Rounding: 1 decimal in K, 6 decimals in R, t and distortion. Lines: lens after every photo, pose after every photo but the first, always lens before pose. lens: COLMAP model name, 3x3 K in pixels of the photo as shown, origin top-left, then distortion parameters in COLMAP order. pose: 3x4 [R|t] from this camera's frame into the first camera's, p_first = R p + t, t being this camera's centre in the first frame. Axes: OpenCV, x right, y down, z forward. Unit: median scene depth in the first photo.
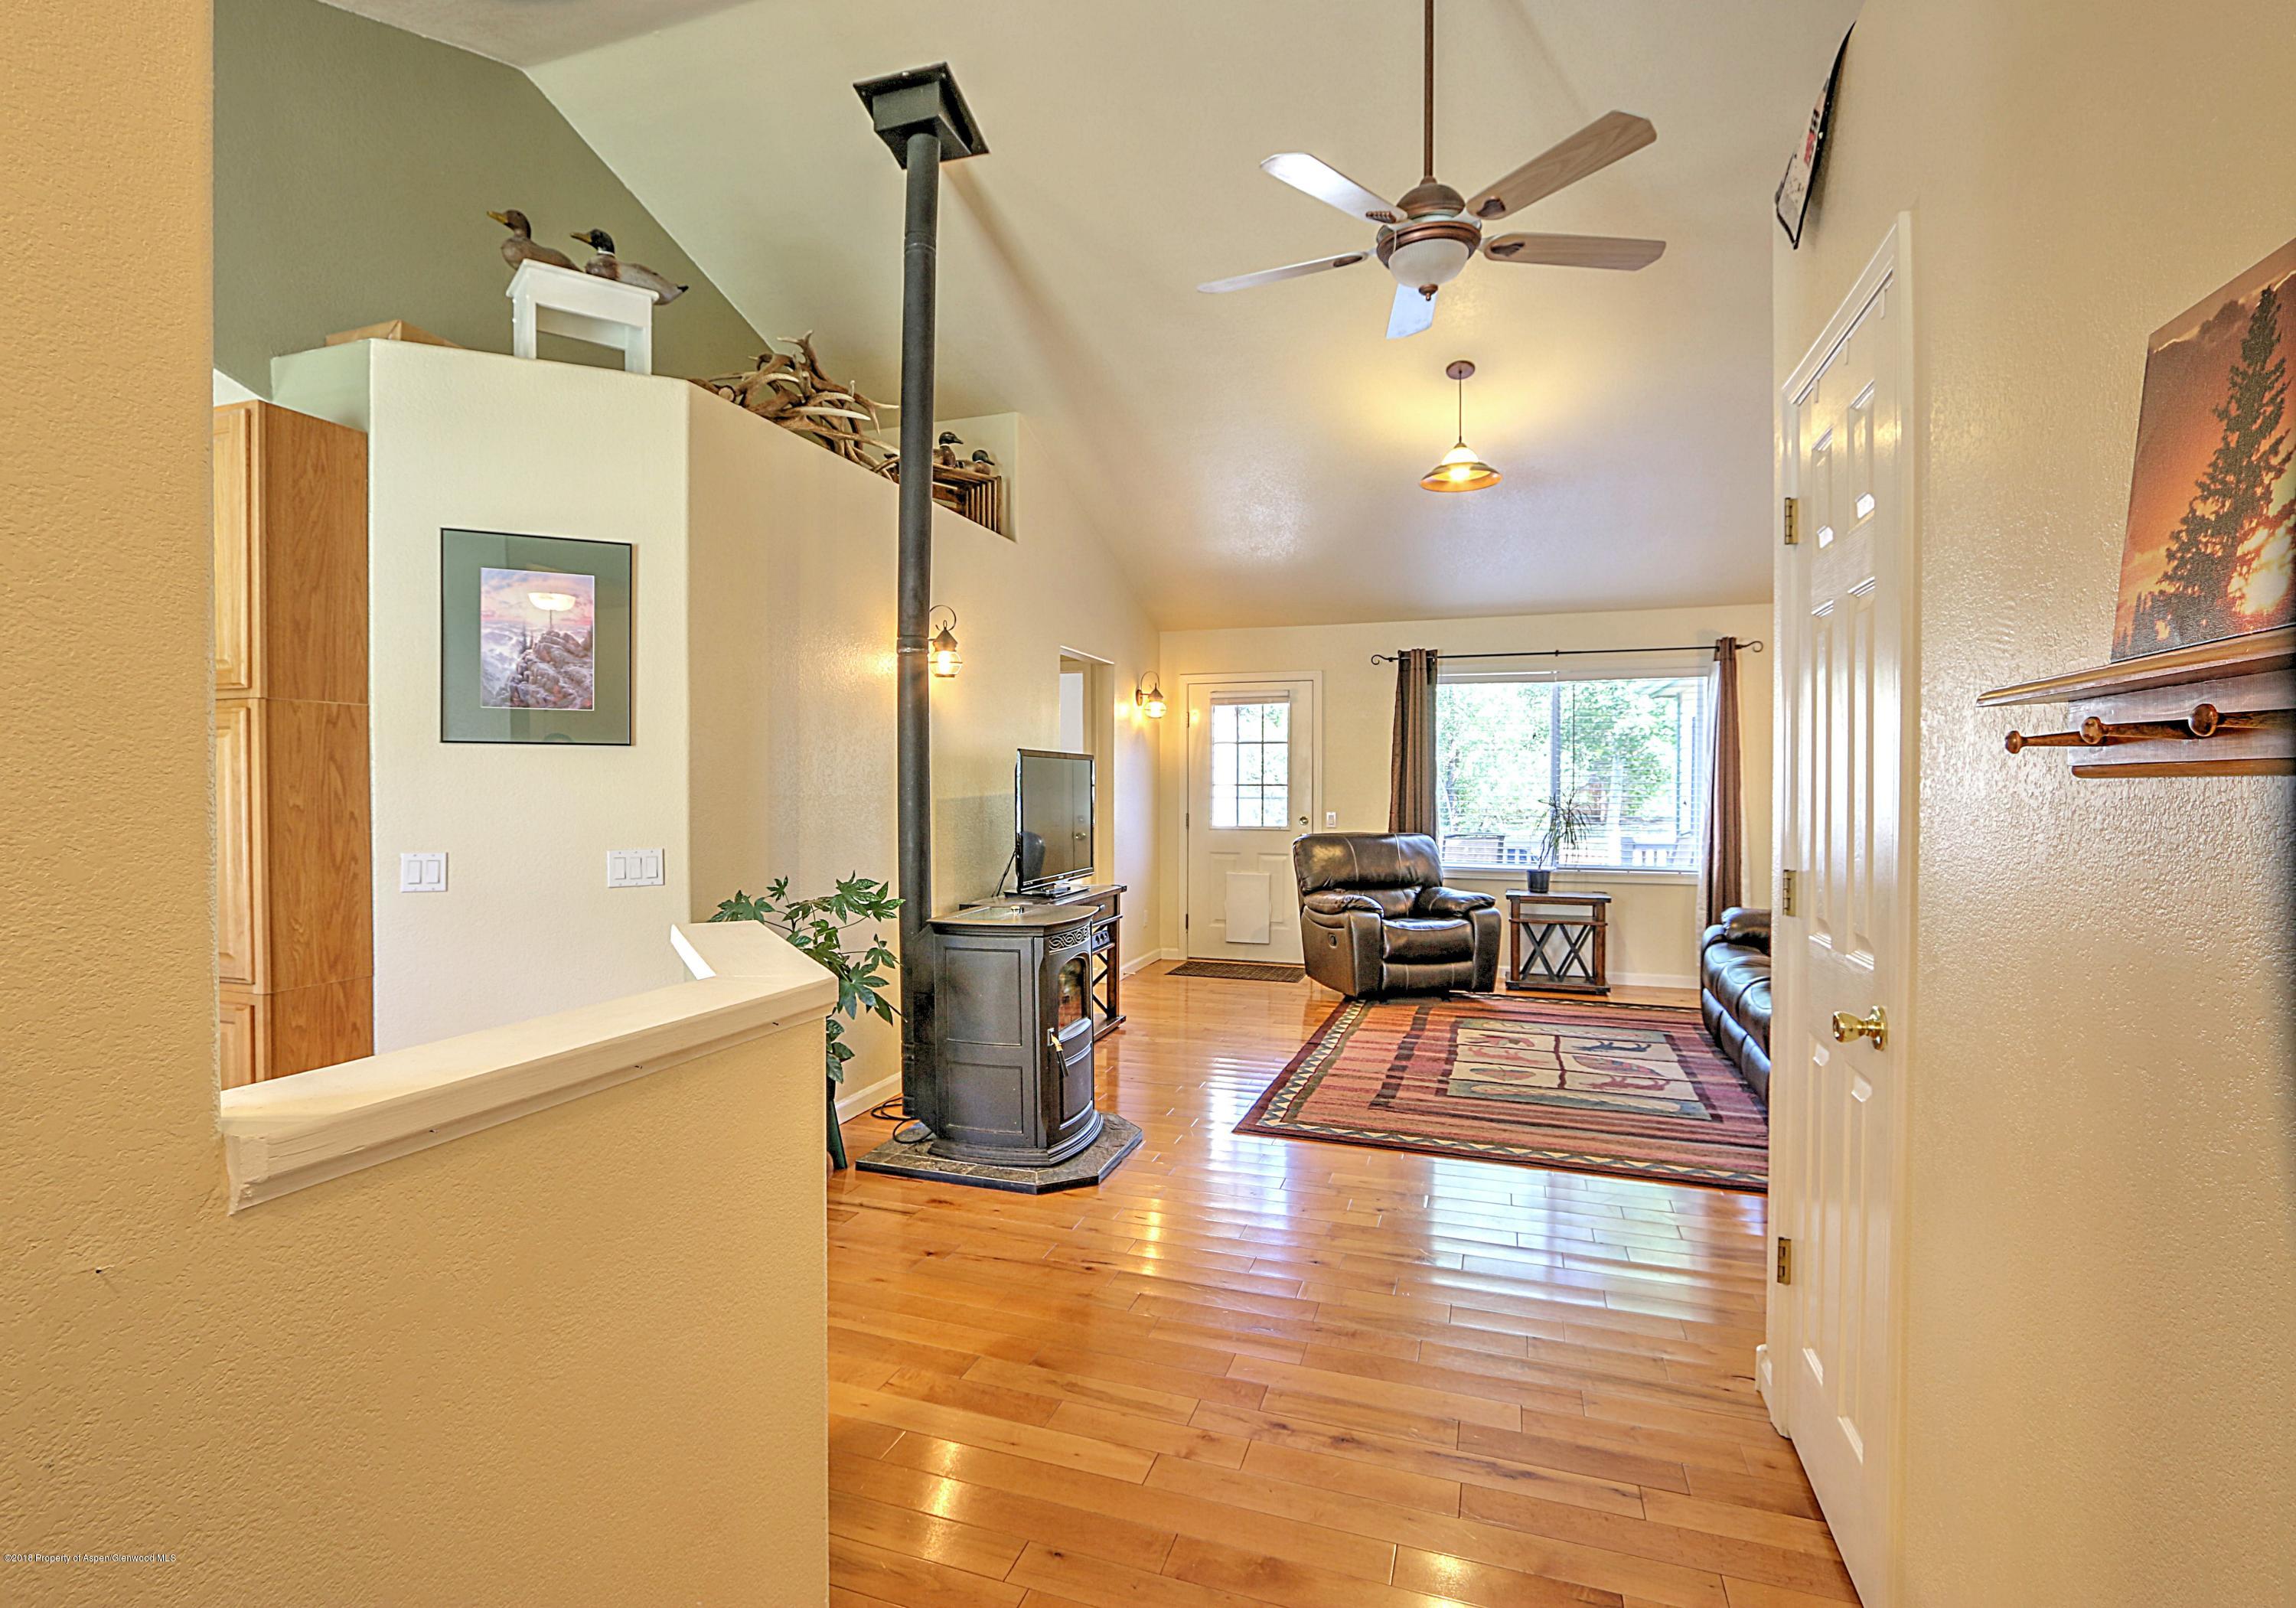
lens RADIAL K [[1108.1, 0, 1084.2], [0, 1108.1, 800.6], [0, 0, 1]] dist [-0.015250, 0.000106]
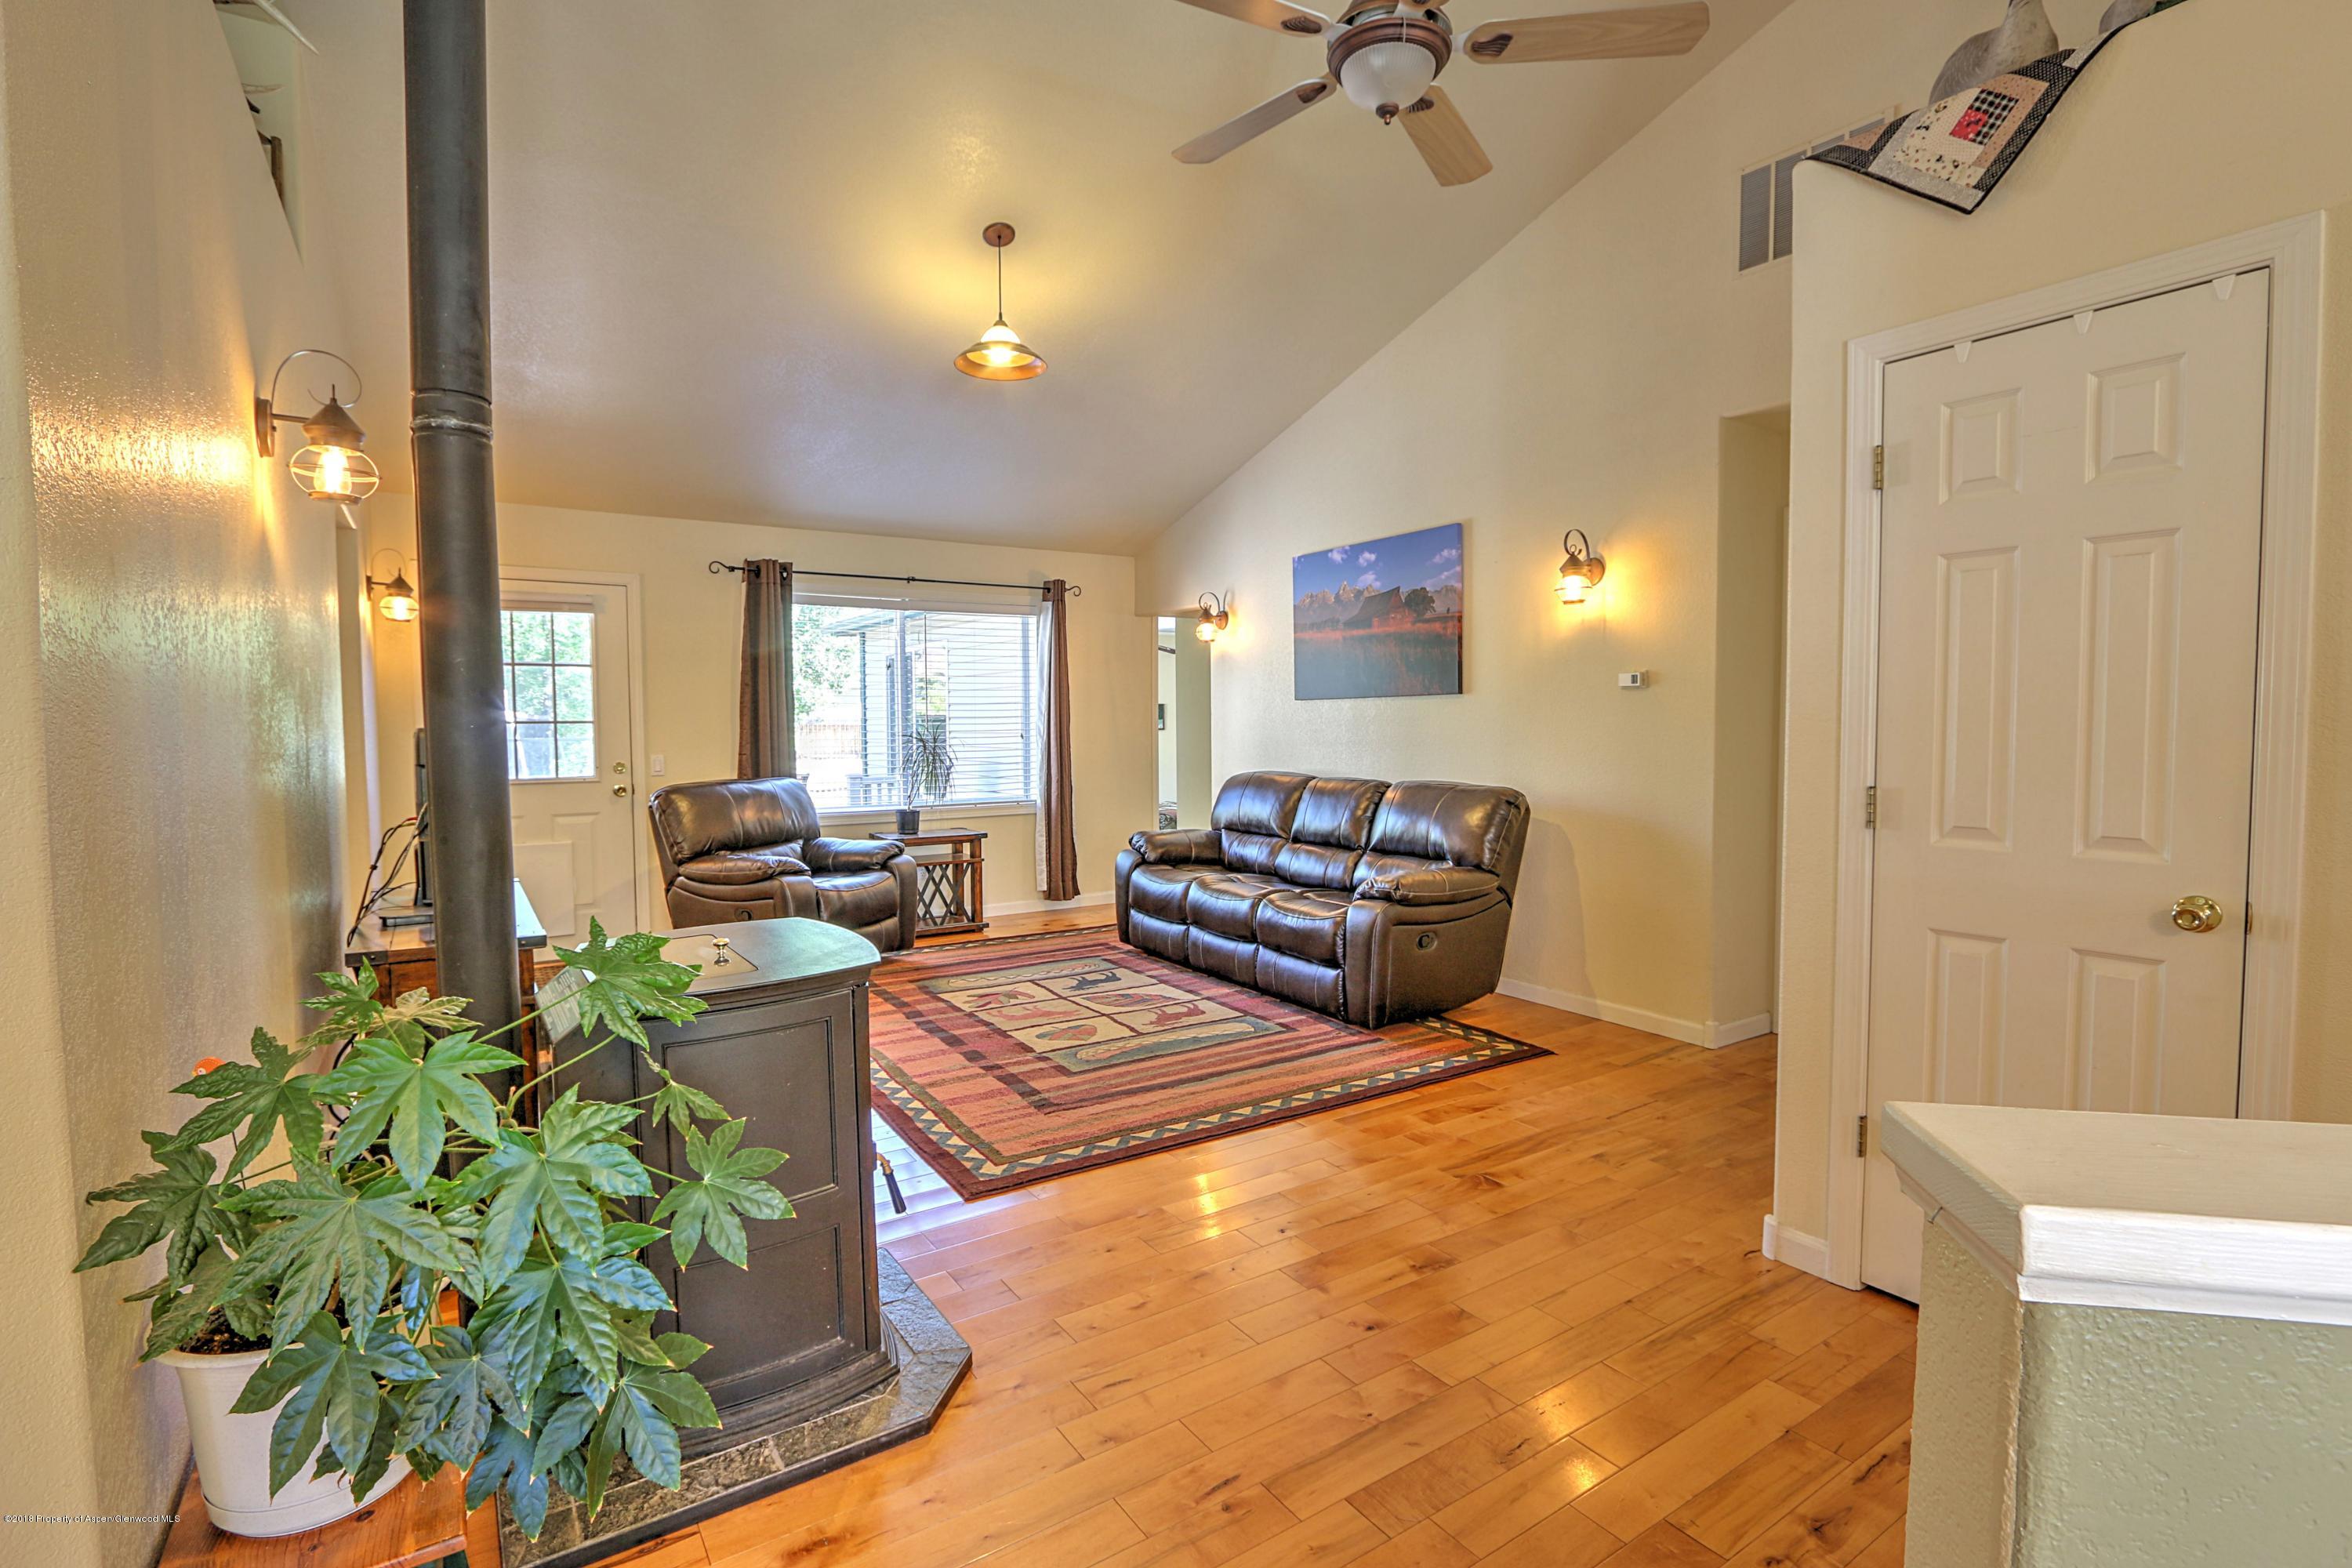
lens RADIAL K [[1085.4, 0, 1157.7], [0, 1085.4, 772.1], [0, 0, 1]] dist [-0.015667, 0.001674]
pose [[0.598641, -0.043272, 0.799848, -0.289508], [0.019016, 0.999026, 0.039815, -0.003057], [-0.800791, -0.008625, 0.598881, 0.411659]]
